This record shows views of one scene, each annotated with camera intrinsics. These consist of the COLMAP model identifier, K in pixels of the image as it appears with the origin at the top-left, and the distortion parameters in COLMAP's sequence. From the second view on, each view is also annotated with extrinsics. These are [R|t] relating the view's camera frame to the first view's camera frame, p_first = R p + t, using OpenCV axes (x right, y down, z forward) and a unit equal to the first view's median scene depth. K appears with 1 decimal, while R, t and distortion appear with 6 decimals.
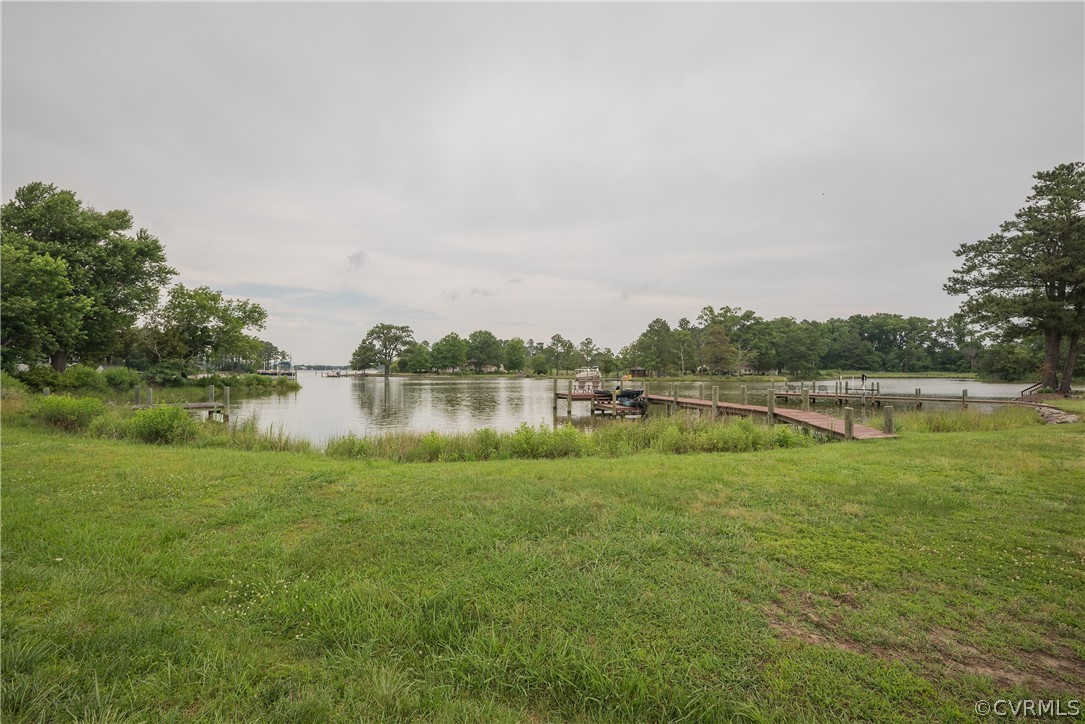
lens RADIAL K [[474.5, 0, 552.0], [0, 474.5, 364.3], [0, 0, 1]] dist [-0.005543, -0.000457]
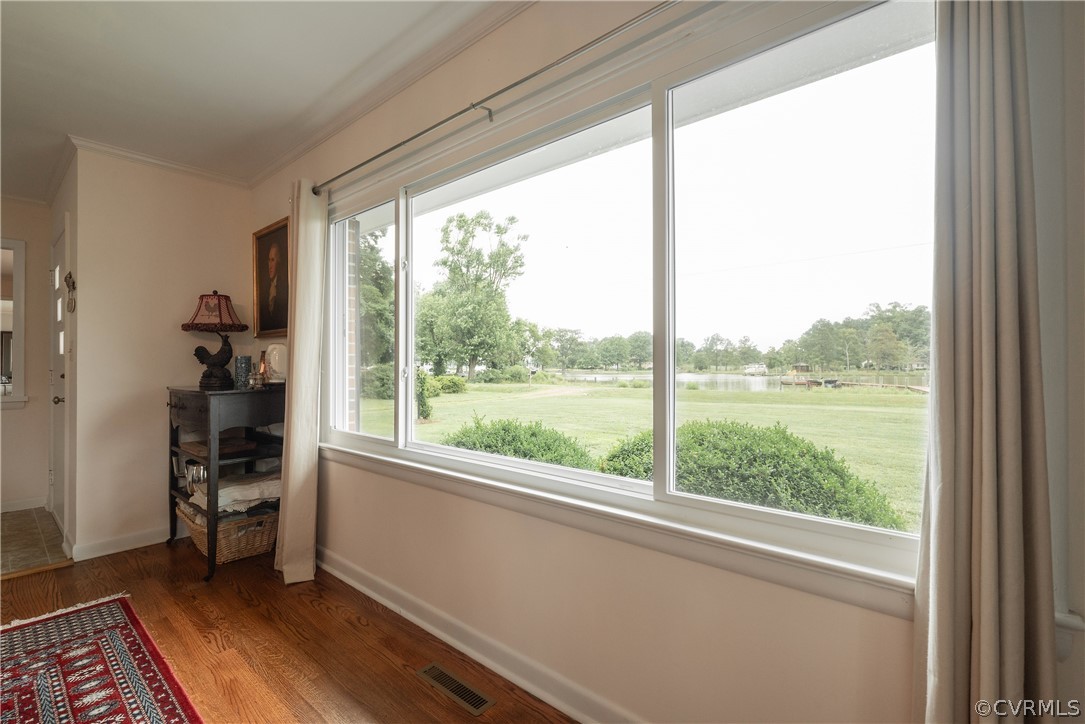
lens RADIAL K [[484.7, 0, 545.3], [0, 484.7, 362.2], [0, 0, 1]] dist [-0.001630, 0.001122]
pose [[0.961515, -0.008763, -0.274612, -0.057250], [0.010385, 0.999936, 0.004455, -0.005332], [0.274555, -0.007135, 0.961545, -0.170613]]
